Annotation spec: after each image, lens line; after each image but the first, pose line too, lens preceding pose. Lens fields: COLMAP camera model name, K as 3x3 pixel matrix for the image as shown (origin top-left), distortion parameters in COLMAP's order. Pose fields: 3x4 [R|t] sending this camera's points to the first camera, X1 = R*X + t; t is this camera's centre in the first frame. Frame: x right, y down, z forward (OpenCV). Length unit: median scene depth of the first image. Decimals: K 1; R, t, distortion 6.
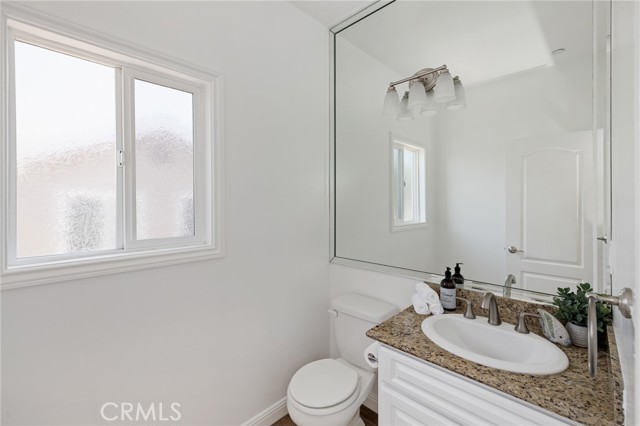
lens RADIAL K [[271.7, 0, 319.0], [0, 271.7, 208.0], [0, 0, 1]] dist [-0.002775, -0.000327]
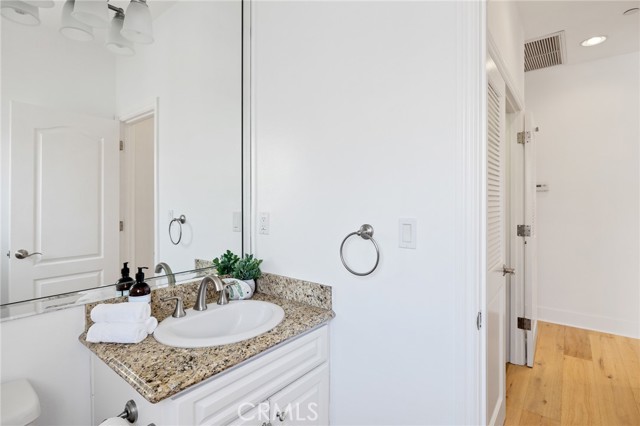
lens RADIAL K [[314.7, 0, 319.2], [0, 314.7, 206.5], [0, 0, 1]] dist [-0.007036, -0.000557]
pose [[-0.105397, -0.013397, 0.994340, -0.503224], [0.012385, 0.999814, 0.014784, 0.060192], [-0.994353, 0.013873, -0.105212, 0.731768]]
